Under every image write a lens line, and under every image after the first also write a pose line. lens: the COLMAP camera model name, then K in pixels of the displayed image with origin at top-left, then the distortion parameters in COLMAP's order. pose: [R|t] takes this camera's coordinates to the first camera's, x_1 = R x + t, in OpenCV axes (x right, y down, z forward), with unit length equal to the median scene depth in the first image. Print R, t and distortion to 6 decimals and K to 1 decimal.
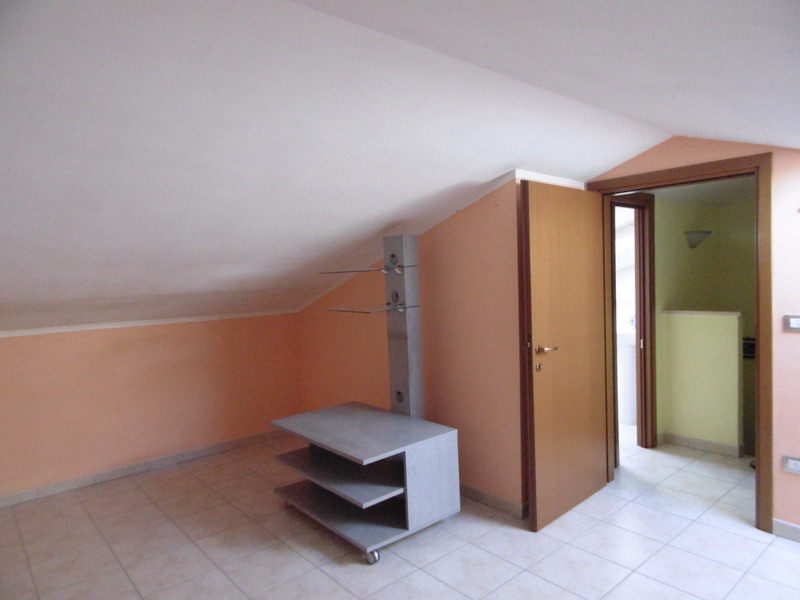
lens RADIAL K [[521.0, 0, 400.5], [0, 521.0, 298.9], [0, 0, 1]] dist [-0.000701, -0.005525]
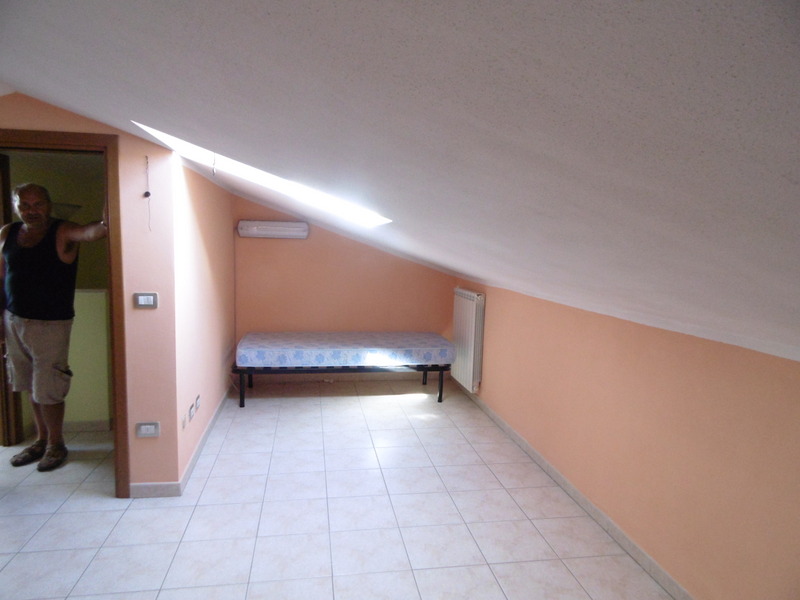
lens RADIAL K [[521.0, 0, 395.9], [0, 521.0, 298.0], [0, 0, 1]] dist [-0.000701, -0.005525]
pose [[0.513909, -0.044097, 0.856711, 0.099321], [-0.000411, 0.998665, 0.051650, -0.013731], [-0.857845, -0.026895, 0.513205, -0.006458]]
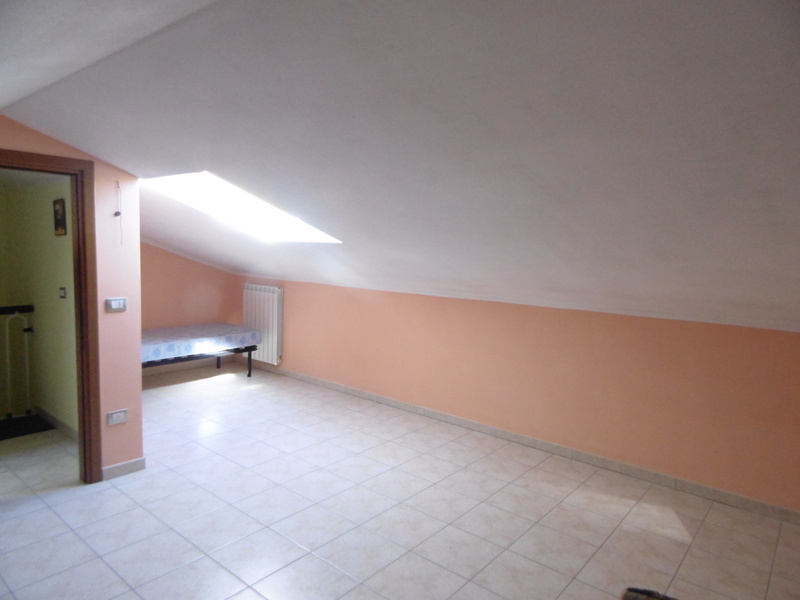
lens RADIAL K [[521.0, 0, 401.2], [0, 521.0, 298.3], [0, 0, 1]] dist [-0.000701, -0.005525]
pose [[-0.169082, -0.070156, 0.983102, -0.564380], [0.020636, 0.996993, 0.074696, -0.046443], [-0.985386, 0.032917, -0.167126, 0.510975]]
